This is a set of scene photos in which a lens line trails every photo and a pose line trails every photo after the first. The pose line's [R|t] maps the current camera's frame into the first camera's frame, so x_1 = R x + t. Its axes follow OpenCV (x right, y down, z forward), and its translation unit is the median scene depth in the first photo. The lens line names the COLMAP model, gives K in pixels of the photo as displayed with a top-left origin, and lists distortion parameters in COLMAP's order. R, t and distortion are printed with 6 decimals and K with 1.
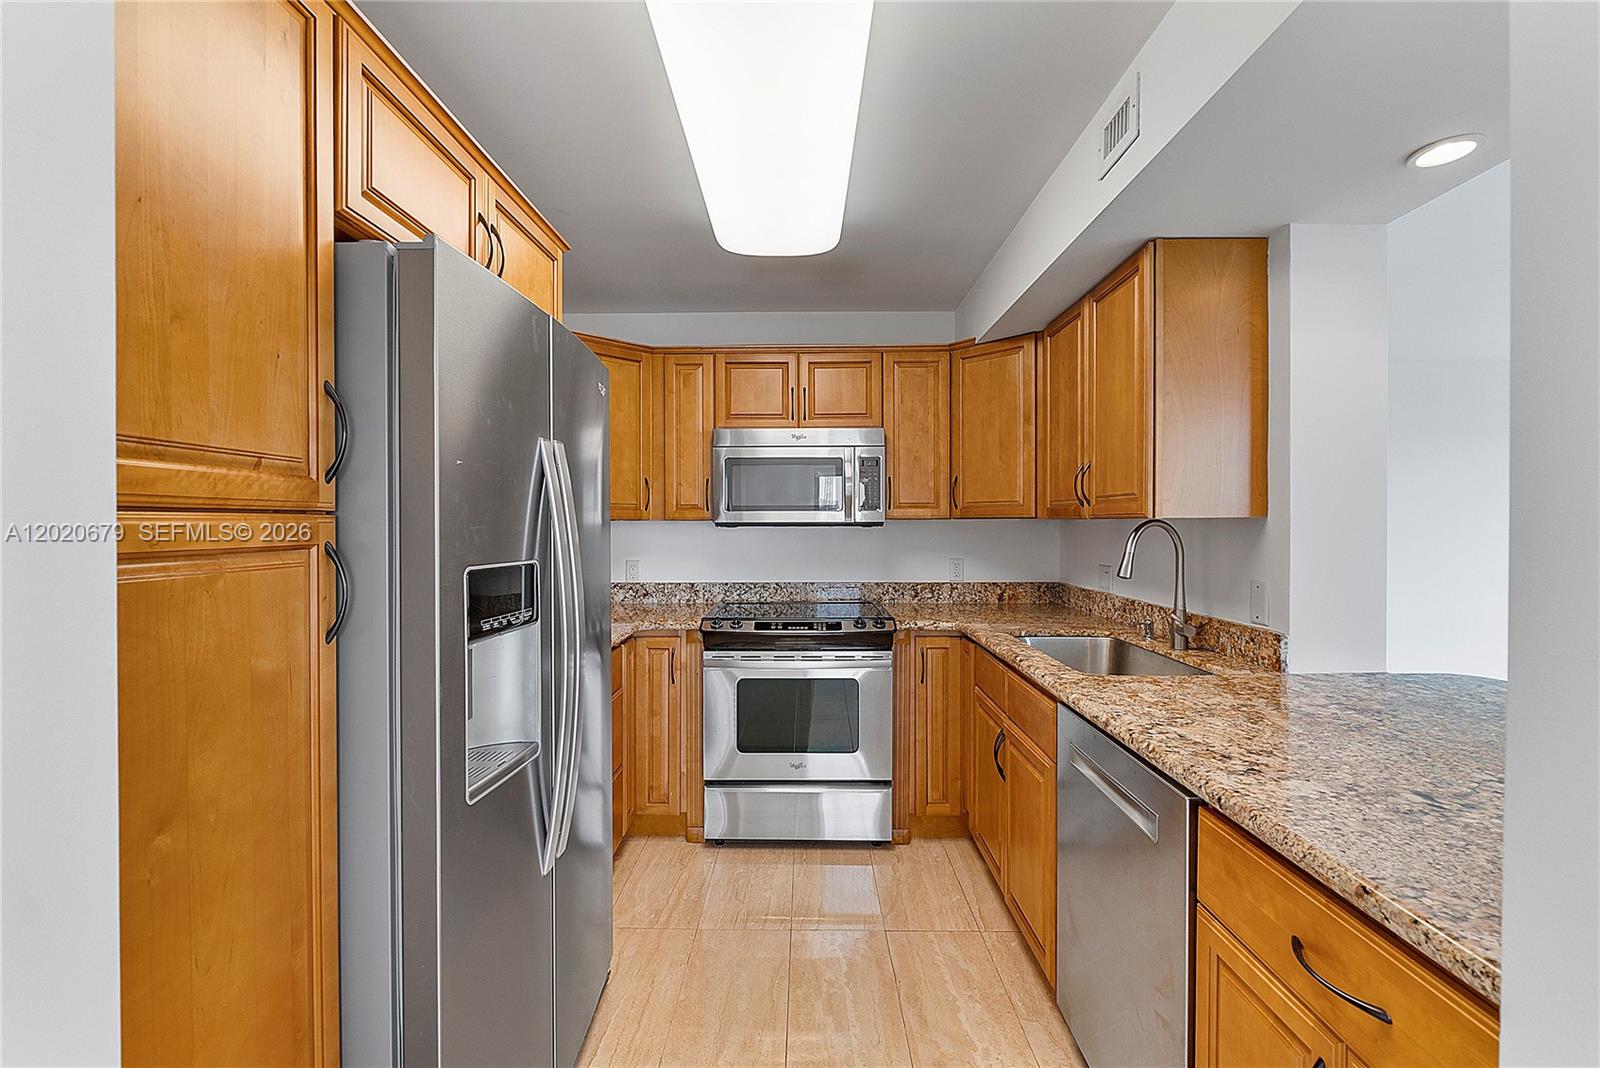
lens RADIAL K [[676.9, 0, 800.5], [0, 676.9, 529.6], [0, 0, 1]] dist [-0.007796, 0.000007]
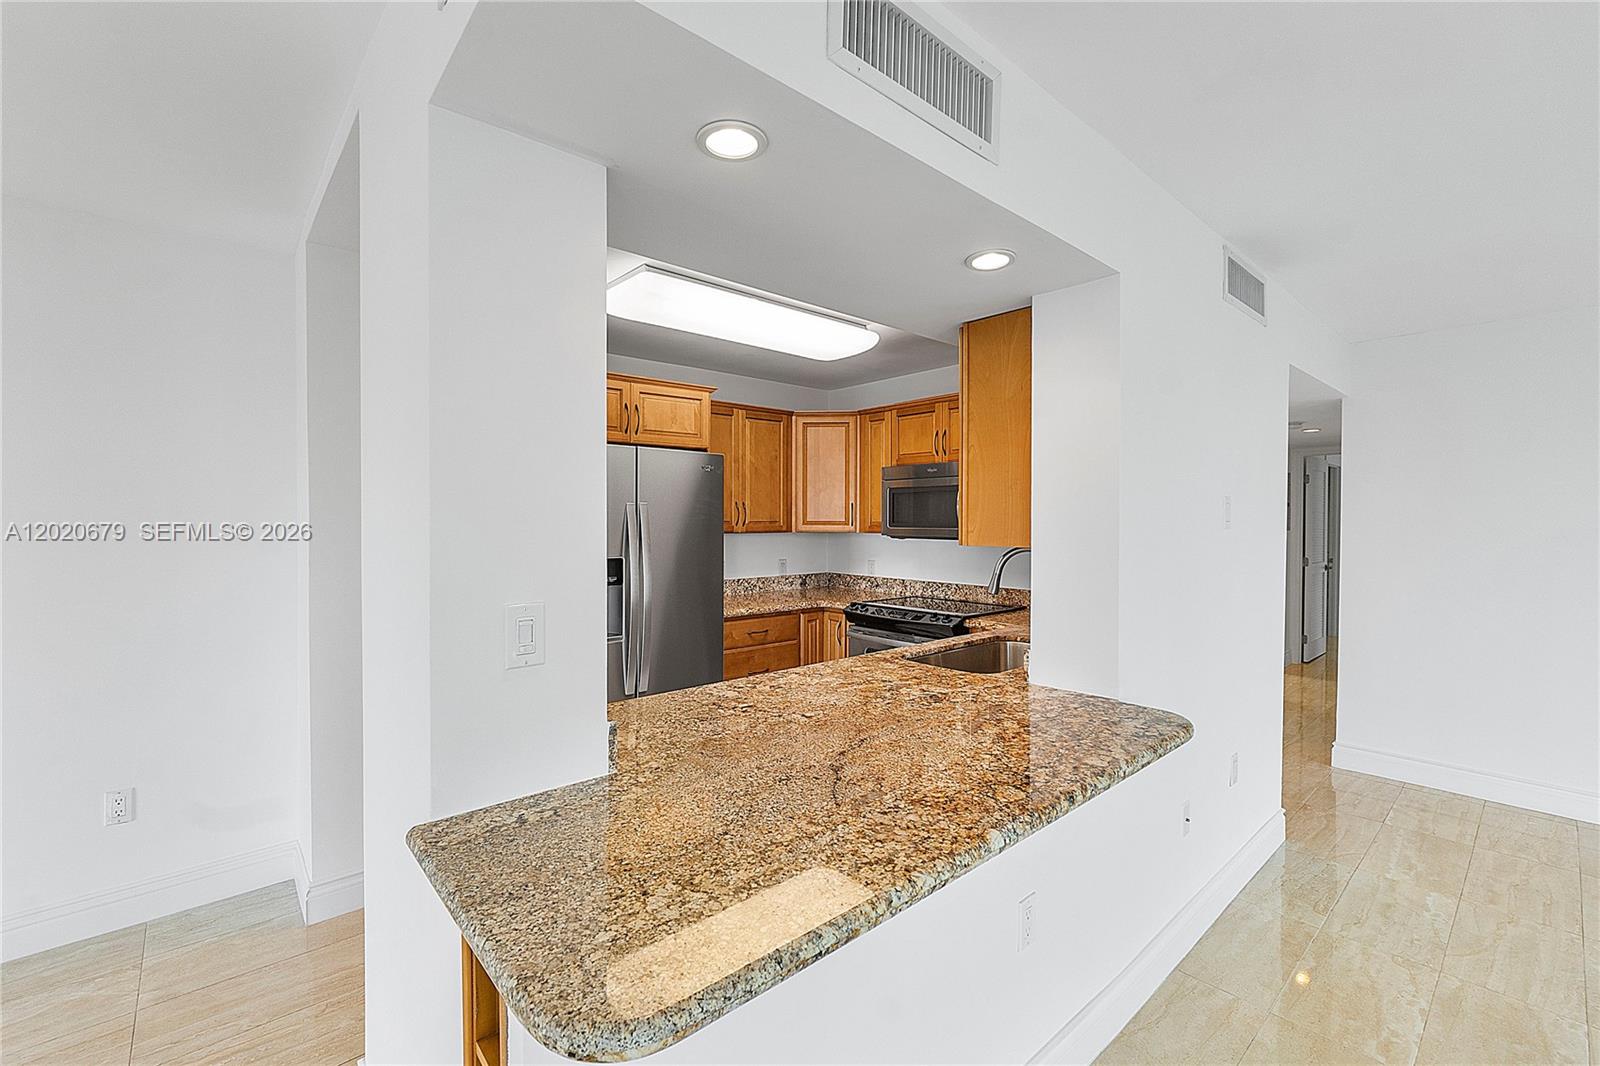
lens RADIAL K [[676.9, 0, 800.5], [0, 676.9, 528.6], [0, 0, 1]] dist [-0.007796, 0.000007]
pose [[0.673586, 0.011786, -0.739015, 0.682852], [-0.008509, 0.999930, 0.008191, -0.030040], [0.739060, 0.000771, 0.673639, -0.040329]]
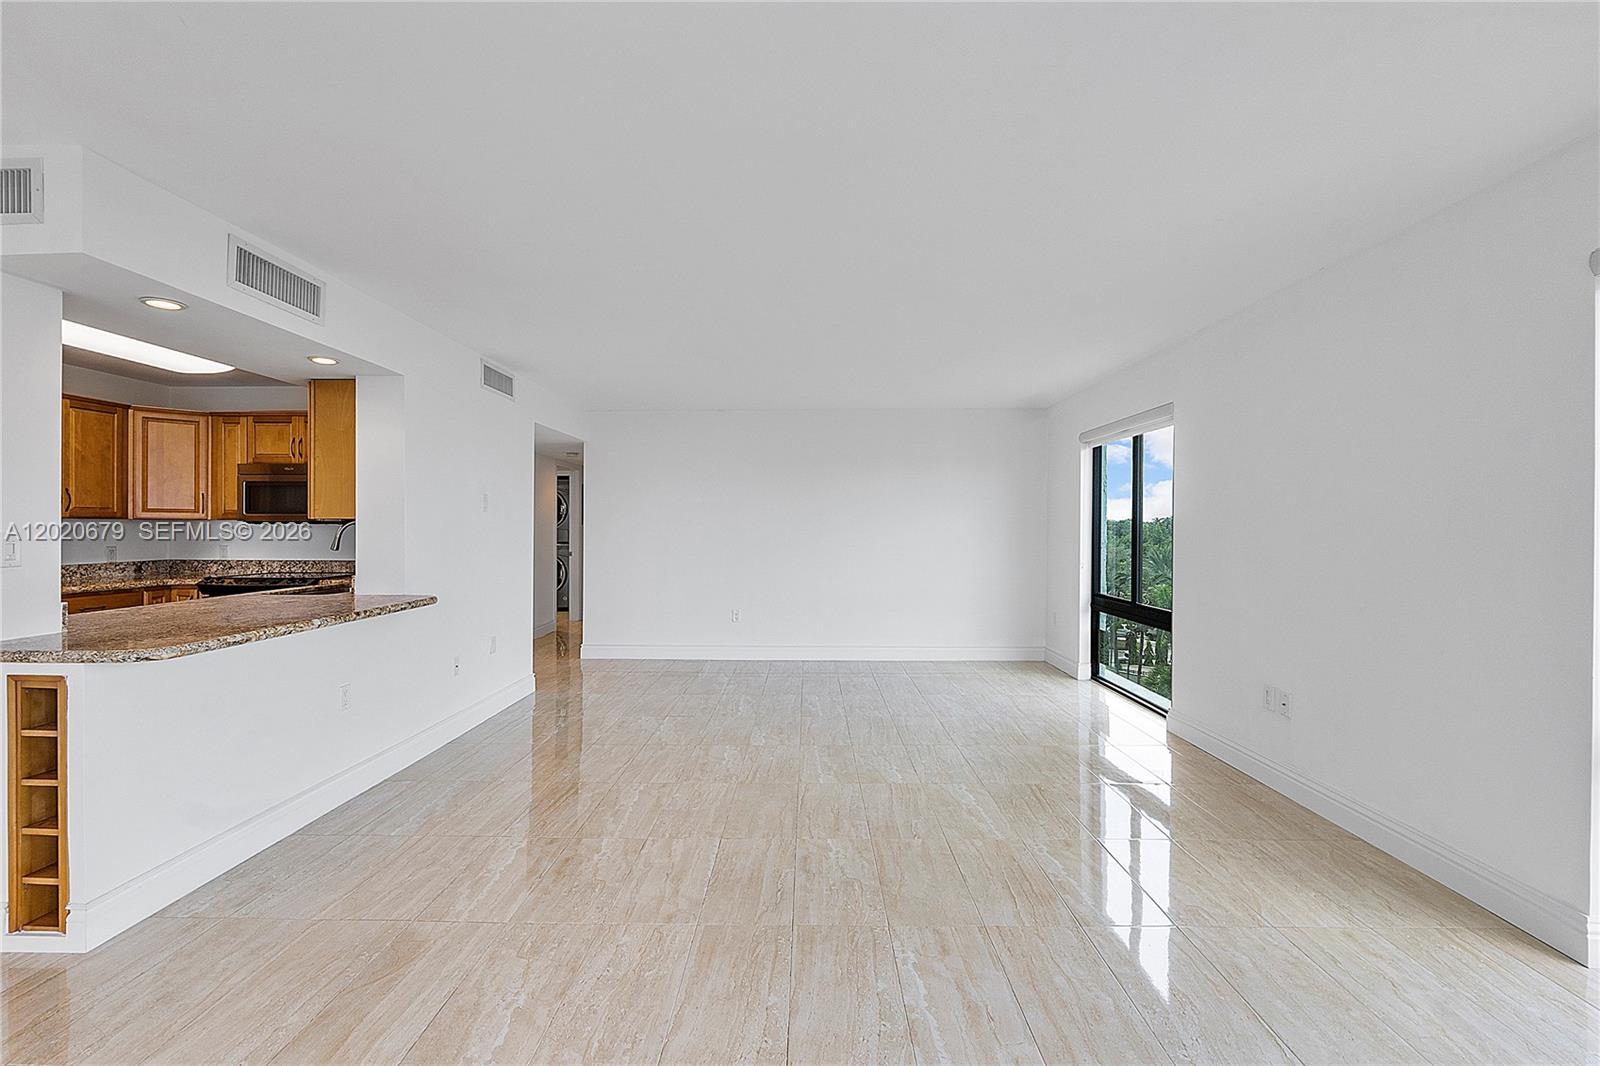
lens RADIAL K [[676.9, 0, 800.5], [0, 676.9, 528.6], [0, 0, 1]] dist [-0.007796, 0.000007]
pose [[0.999985, 0.003425, 0.004203, 1.073784], [-0.003397, 0.999971, -0.006774, 0.012304], [-0.004226, 0.006760, 0.999968, -0.548978]]
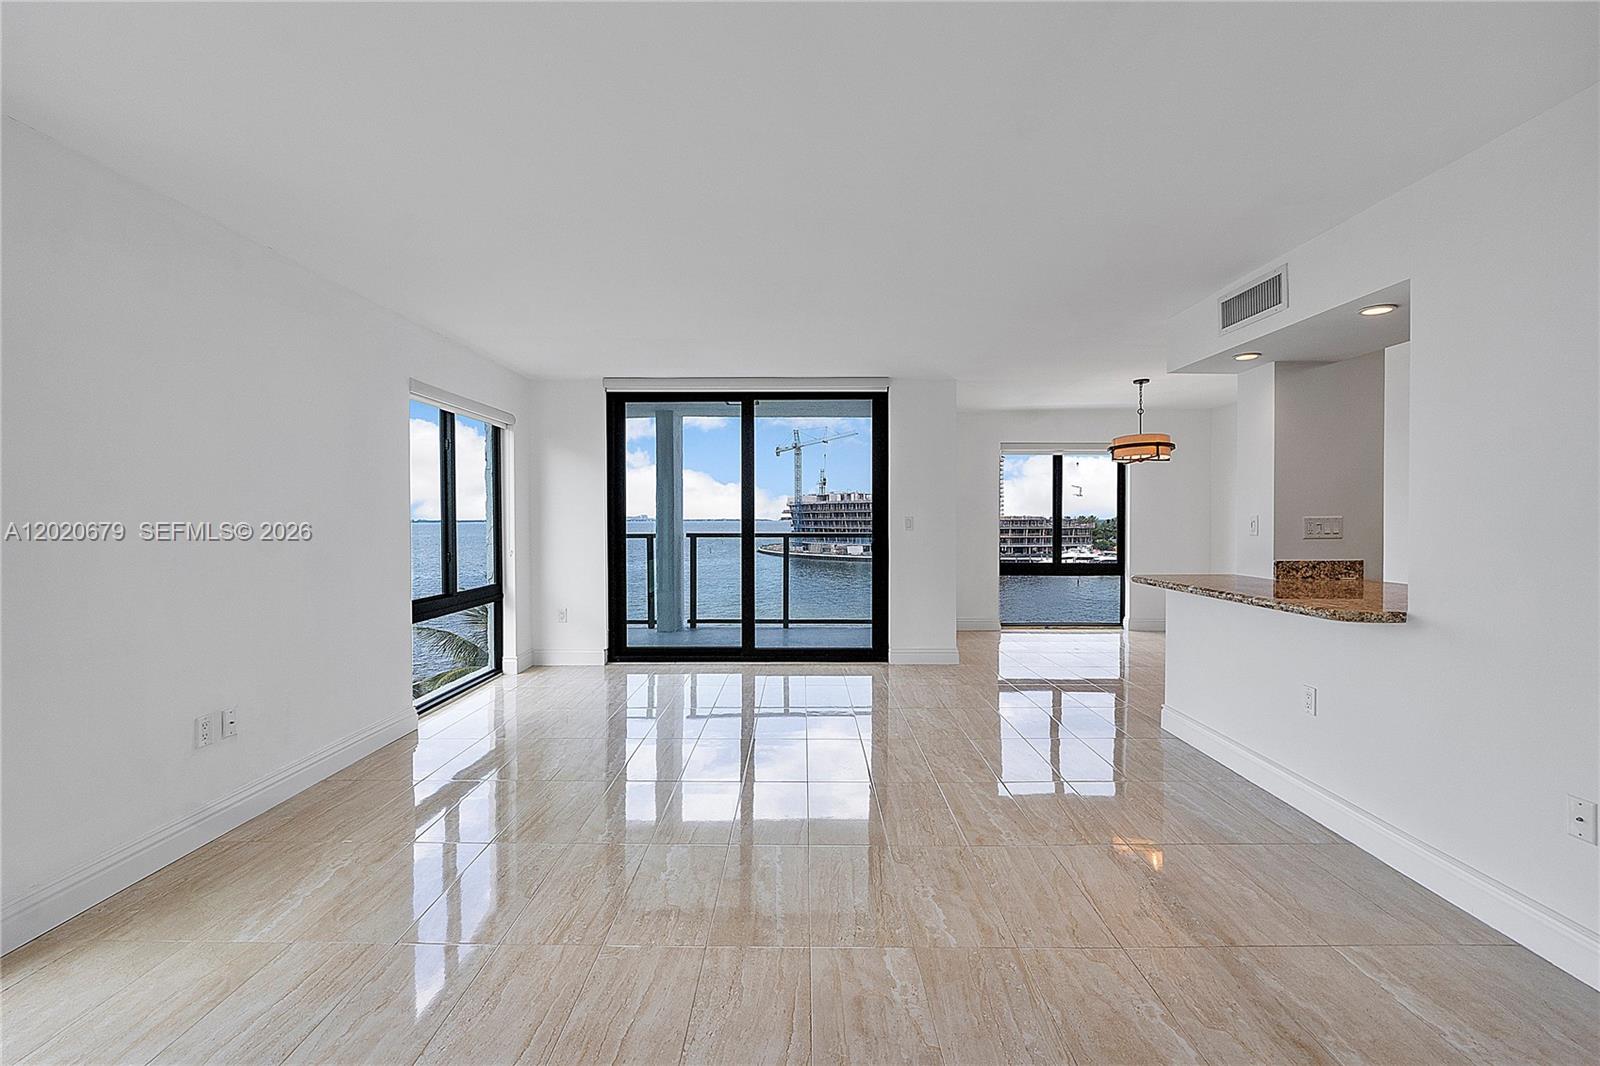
lens RADIAL K [[676.9, 0, 800.5], [0, 676.9, 528.6], [0, 0, 1]] dist [-0.007796, 0.000007]
pose [[-0.999921, 0.004551, -0.011704, 1.092447], [0.004266, 0.999697, 0.024258, 0.004720], [0.011811, 0.024206, -0.999637, 1.217200]]
